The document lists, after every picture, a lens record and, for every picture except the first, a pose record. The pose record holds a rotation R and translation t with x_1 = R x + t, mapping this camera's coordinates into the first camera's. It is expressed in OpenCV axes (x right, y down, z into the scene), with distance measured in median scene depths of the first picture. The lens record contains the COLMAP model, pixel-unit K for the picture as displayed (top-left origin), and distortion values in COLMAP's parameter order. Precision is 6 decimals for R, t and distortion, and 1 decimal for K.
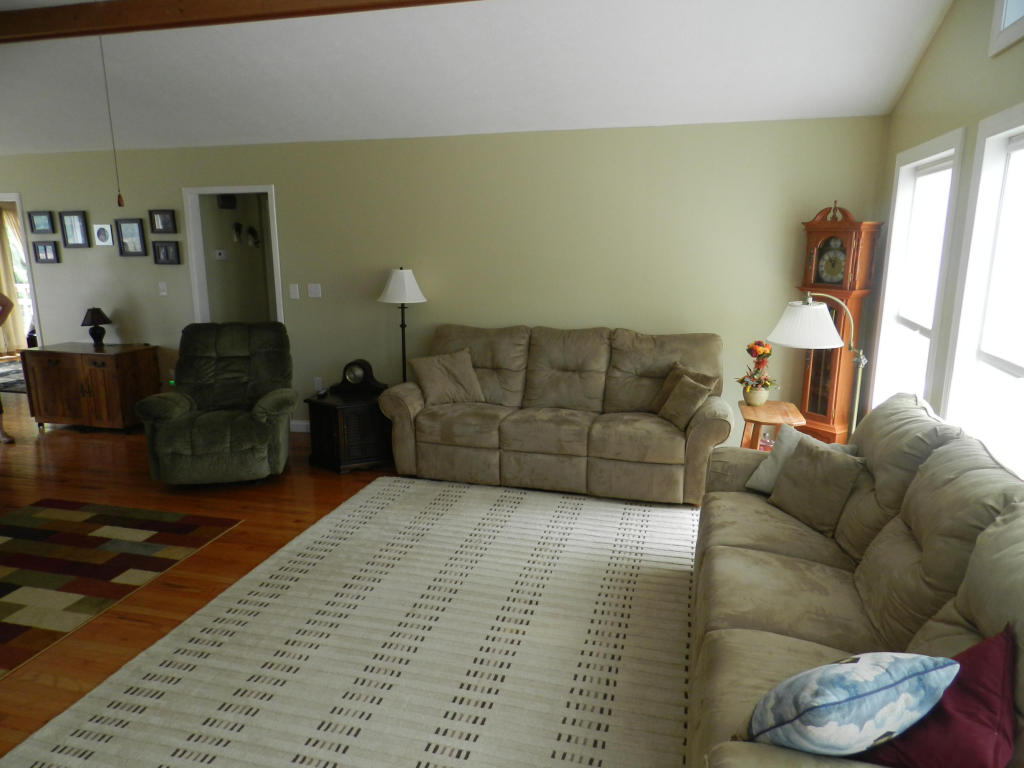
lens RADIAL K [[691.3, 0, 510.7], [0, 691.3, 383.7], [0, 0, 1]] dist [0.021450, -0.008468]
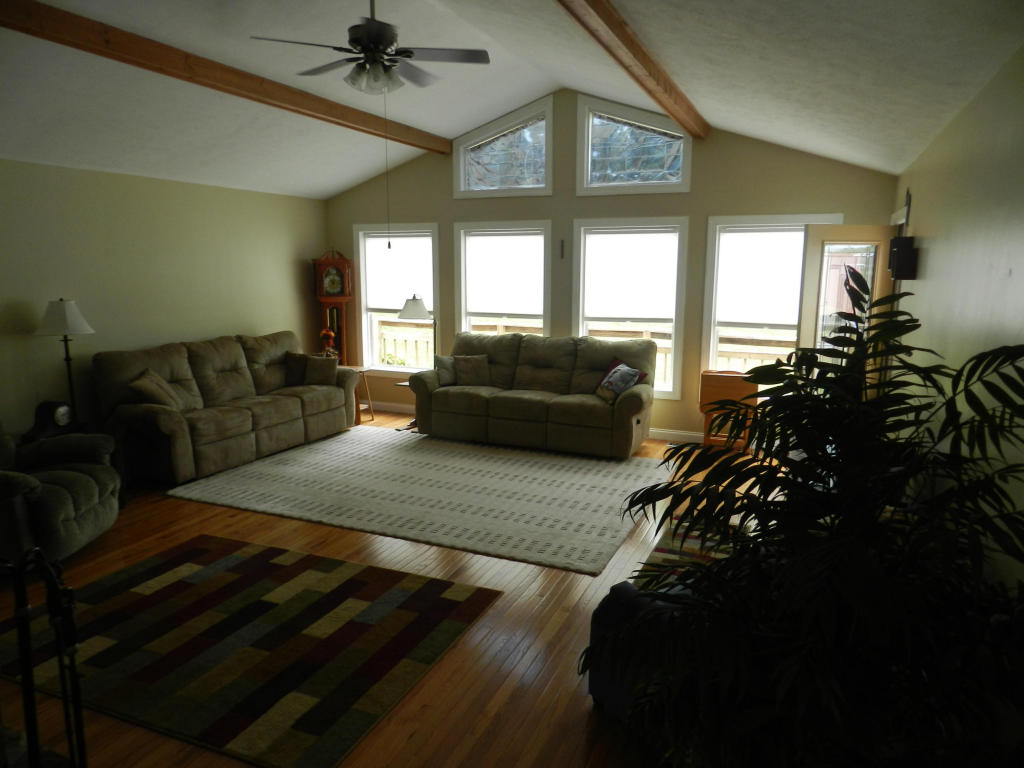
lens RADIAL K [[691.3, 0, 502.8], [0, 691.3, 379.5], [0, 0, 1]] dist [0.021450, -0.008468]
pose [[0.172901, -0.161120, 0.971672, -1.163758], [0.204143, 0.970969, 0.124678, -0.064149], [-0.963551, 0.176803, 0.200773, 0.271692]]
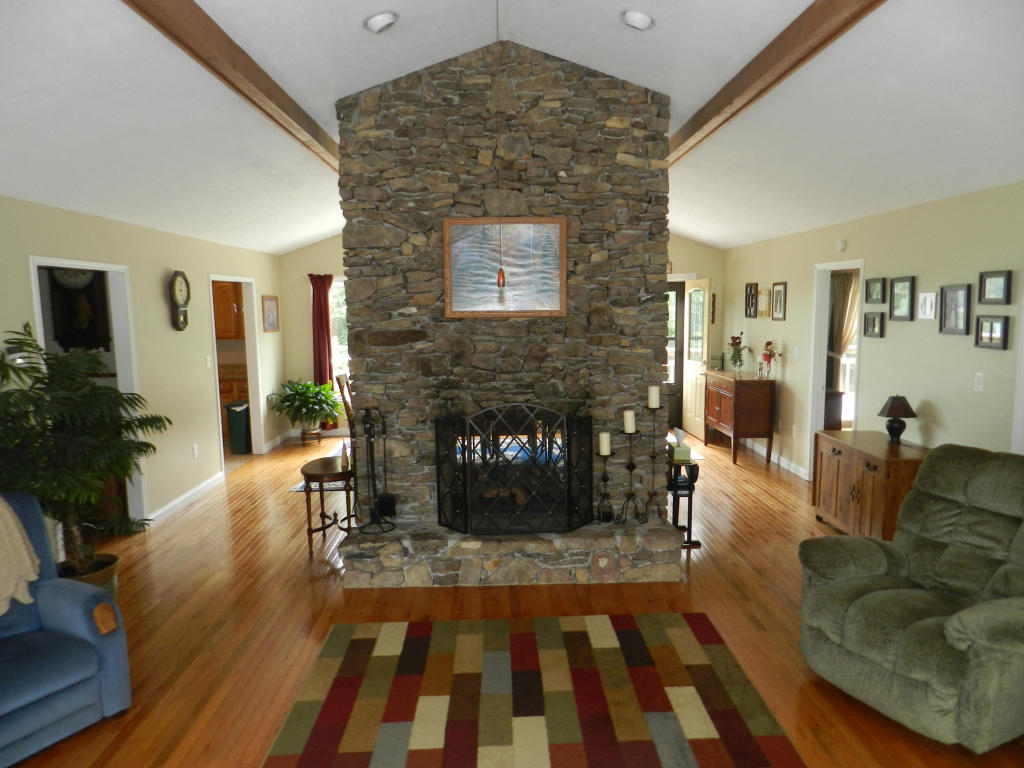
lens RADIAL K [[691.3, 0, 513.9], [0, 691.3, 383.9], [0, 0, 1]] dist [0.021450, -0.008468]
pose [[0.280302, 0.115347, -0.952956, 0.049338], [-0.190754, 0.979648, 0.062469, -0.117747], [0.940767, 0.164270, 0.296601, 0.463735]]
